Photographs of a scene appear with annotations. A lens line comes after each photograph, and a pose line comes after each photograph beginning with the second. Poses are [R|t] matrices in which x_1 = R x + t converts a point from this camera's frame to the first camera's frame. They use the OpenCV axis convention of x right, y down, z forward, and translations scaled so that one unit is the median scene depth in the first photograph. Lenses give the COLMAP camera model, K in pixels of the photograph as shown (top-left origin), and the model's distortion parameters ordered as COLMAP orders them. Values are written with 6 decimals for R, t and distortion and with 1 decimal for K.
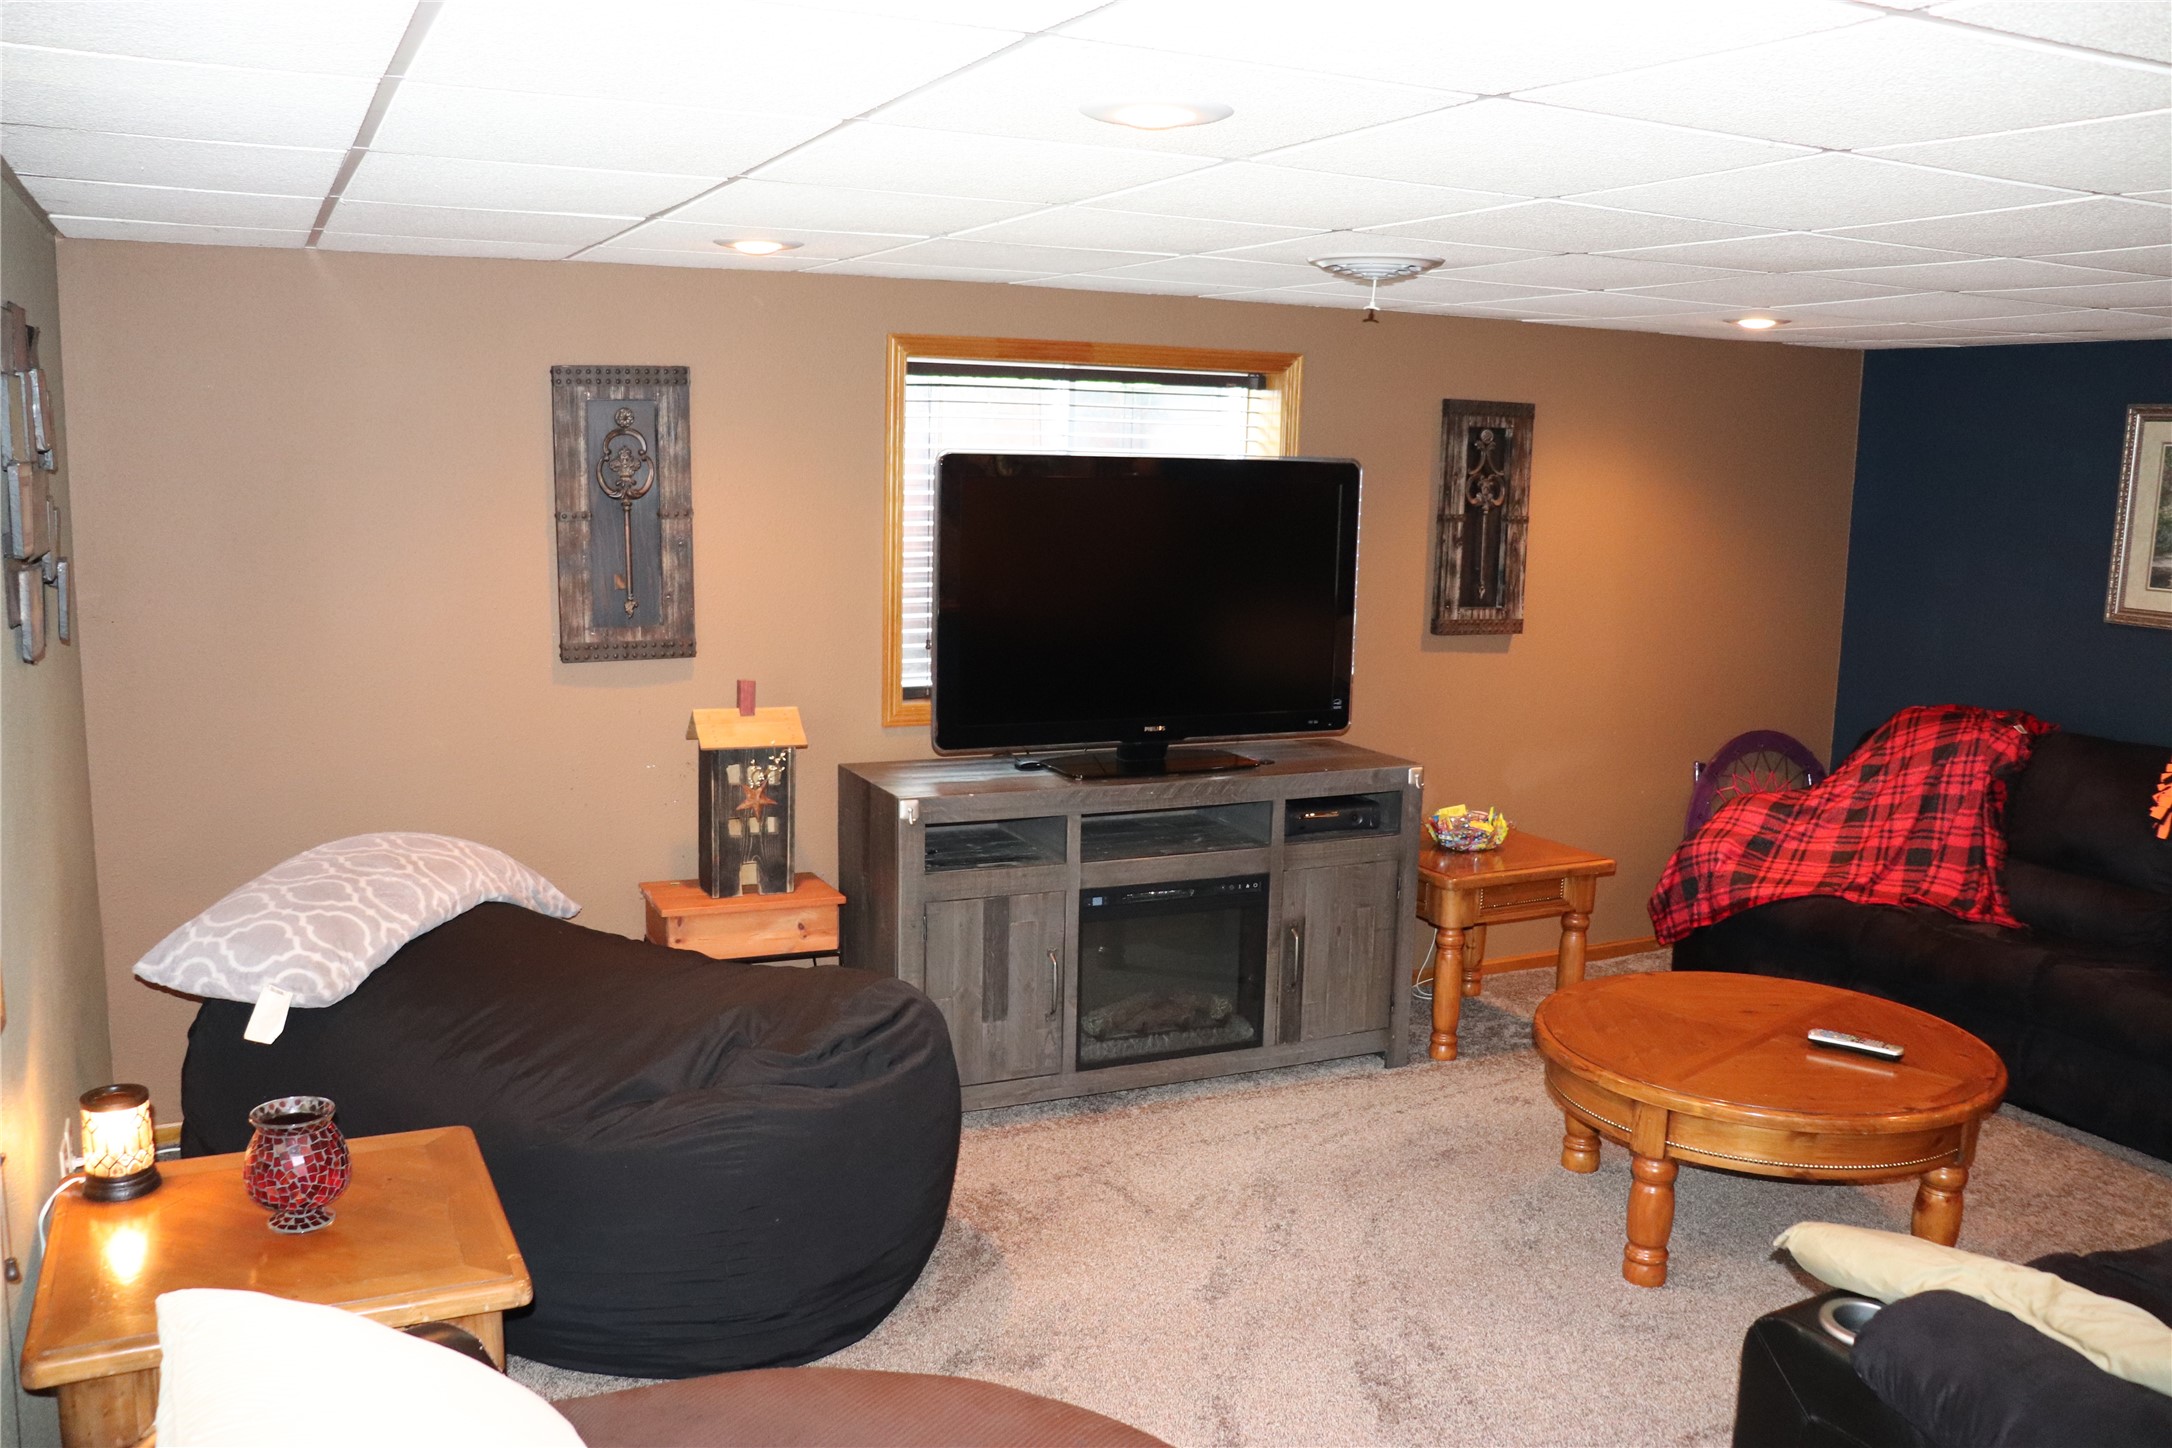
lens RADIAL K [[1797.4, 0, 1072.2], [0, 1797.4, 736.3], [0, 0, 1]] dist [-0.175431, 0.167251]
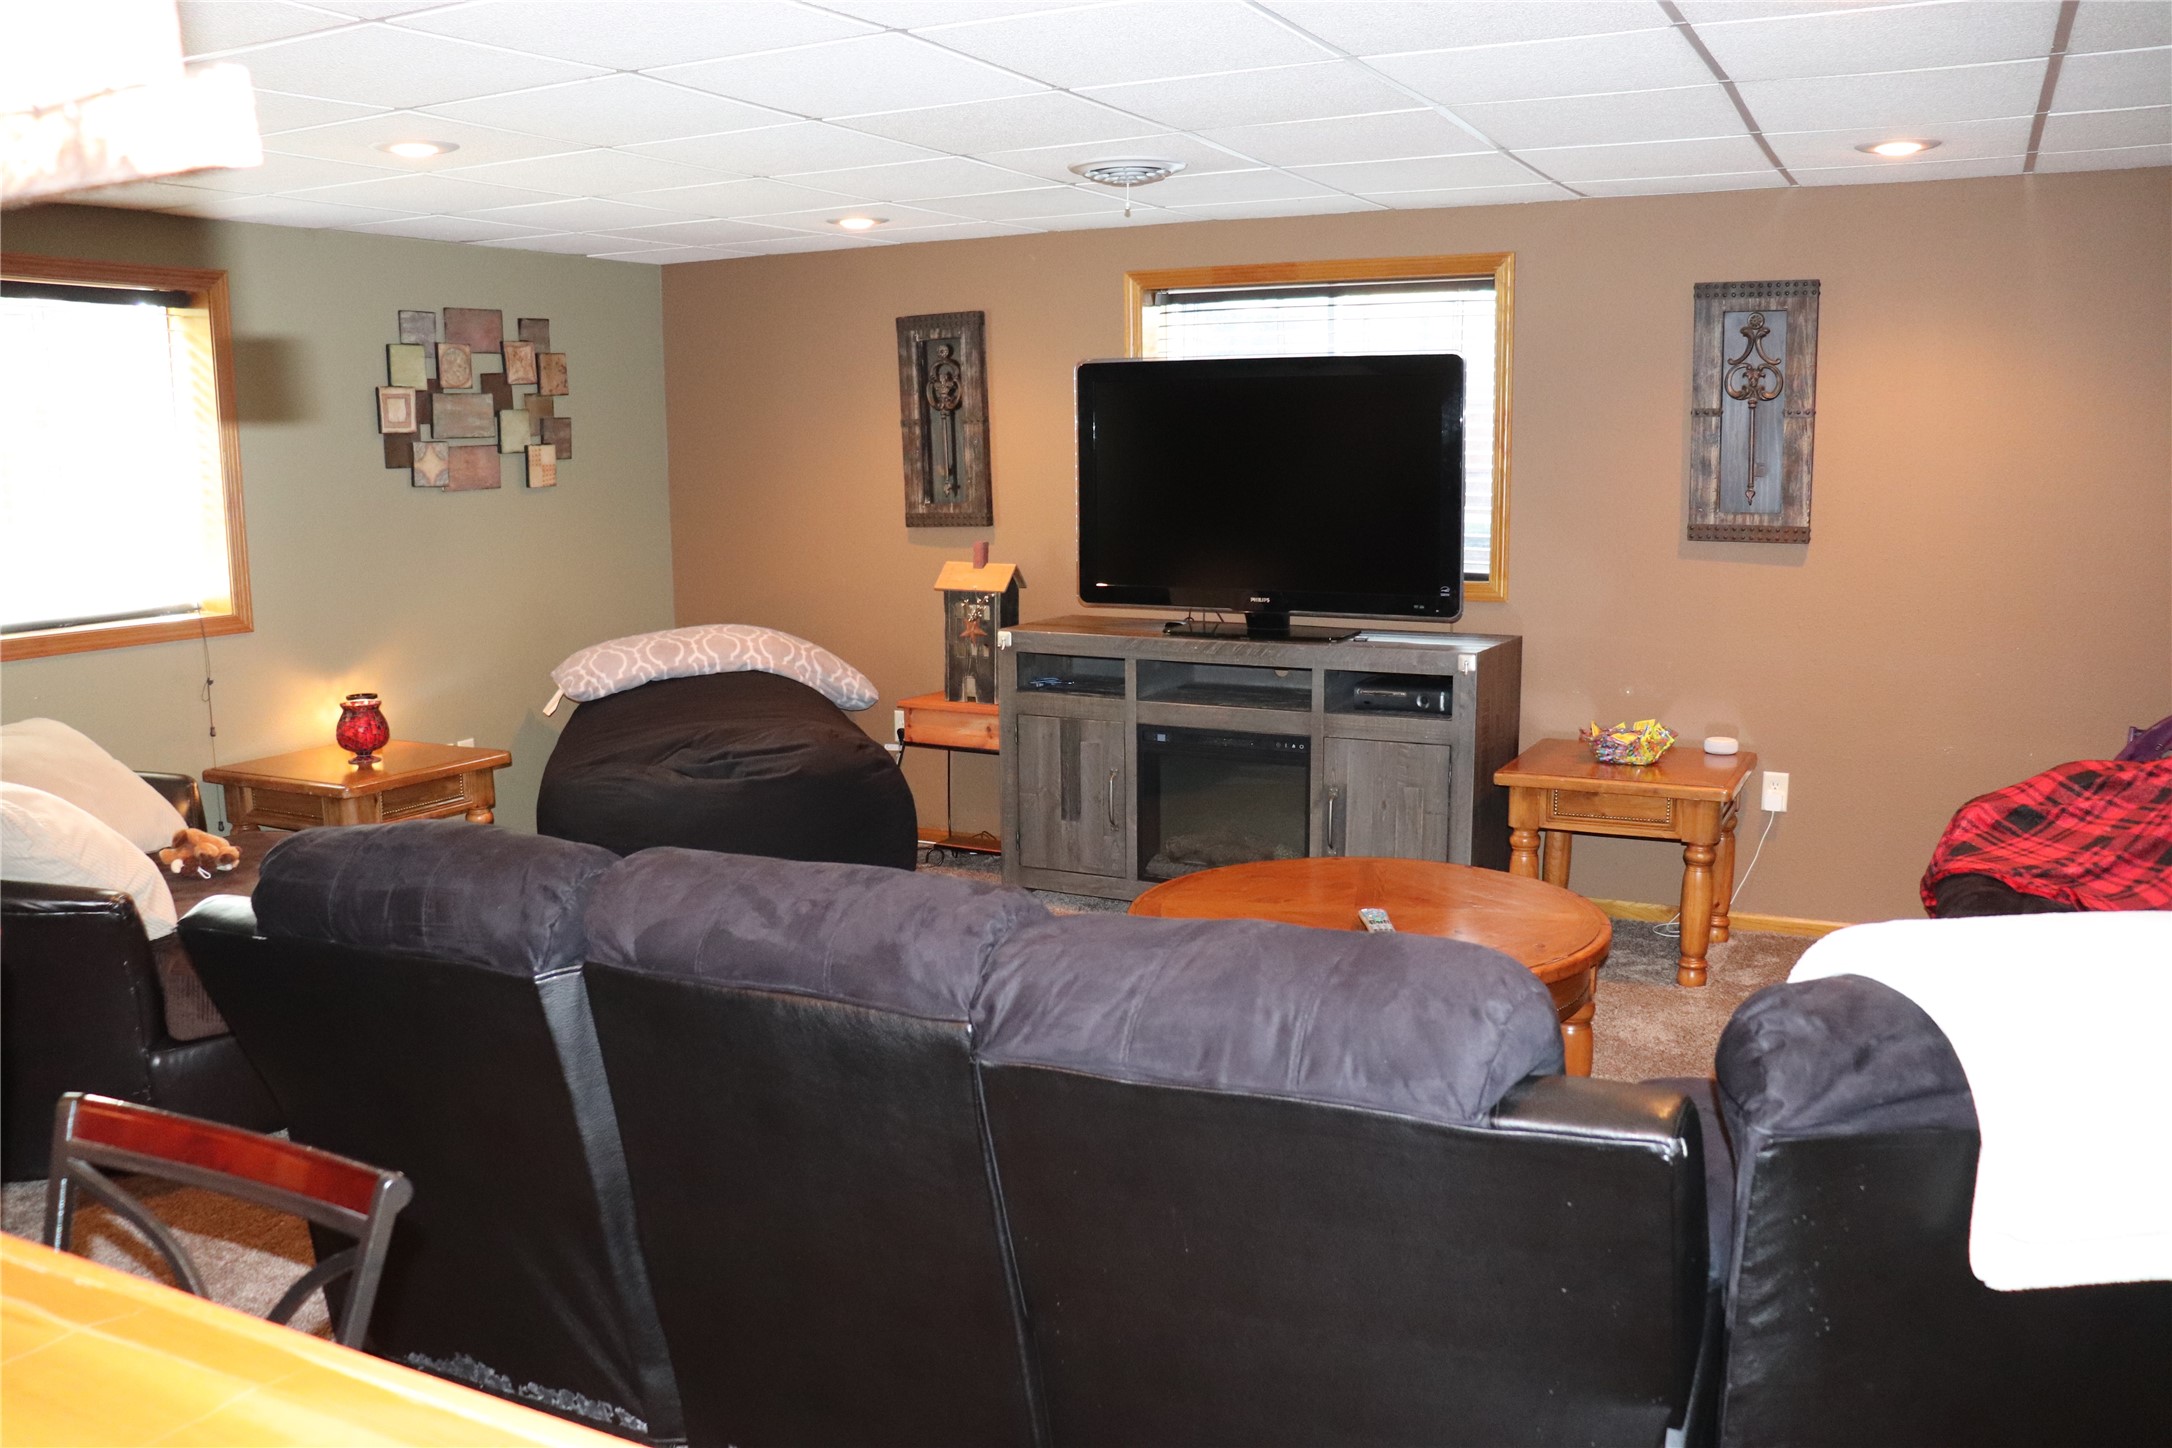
lens RADIAL K [[1797.4, 0, 1069.7], [0, 1797.4, 734.3], [0, 0, 1]] dist [-0.175431, 0.167251]
pose [[0.593038, 0.101880, -0.798703, 0.923464], [-0.100842, 0.993550, 0.051859, 0.034853], [0.798835, 0.049789, 0.599487, 0.247260]]
